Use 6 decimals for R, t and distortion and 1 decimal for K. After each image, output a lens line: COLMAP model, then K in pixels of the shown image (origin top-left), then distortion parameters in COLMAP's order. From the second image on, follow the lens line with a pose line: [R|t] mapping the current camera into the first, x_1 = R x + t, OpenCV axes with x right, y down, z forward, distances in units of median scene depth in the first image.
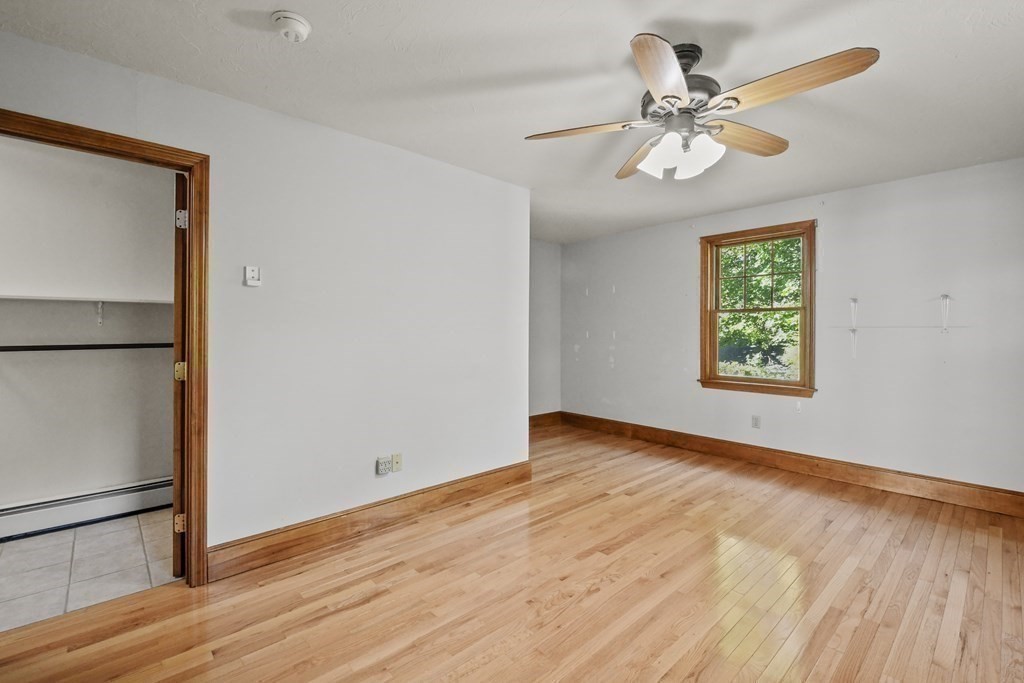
lens RADIAL K [[446.1, 0, 502.7], [0, 446.1, 337.9], [0, 0, 1]] dist [-0.001026, -0.000844]
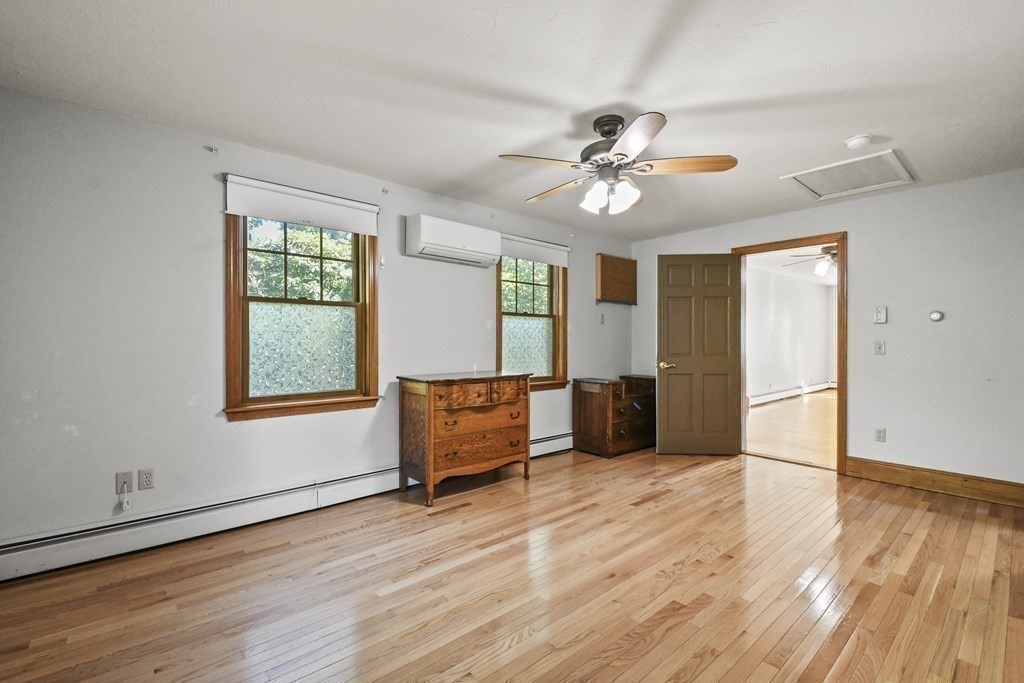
lens RADIAL K [[446.1, 0, 502.7], [0, 446.1, 337.9], [0, 0, 1]] dist [-0.001026, -0.000844]
pose [[-0.999698, -0.006091, 0.023808, 0.498368], [-0.005907, 0.999952, 0.007775, 0.003084], [-0.023854, 0.007632, -0.999686, 1.705854]]
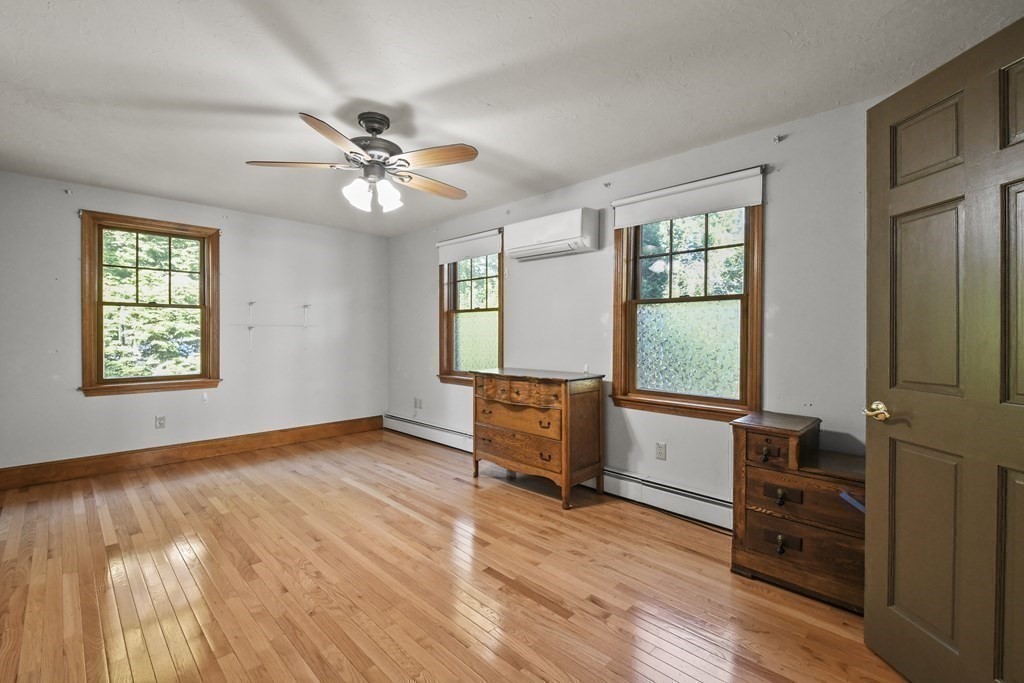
lens RADIAL K [[446.1, 0, 502.7], [0, 446.1, 337.9], [0, 0, 1]] dist [-0.001026, -0.000844]
pose [[-0.047862, -0.015421, 0.998735, -0.688263], [0.012914, 0.999788, 0.016056, 0.001777], [-0.998770, 0.013667, -0.047653, 0.494625]]
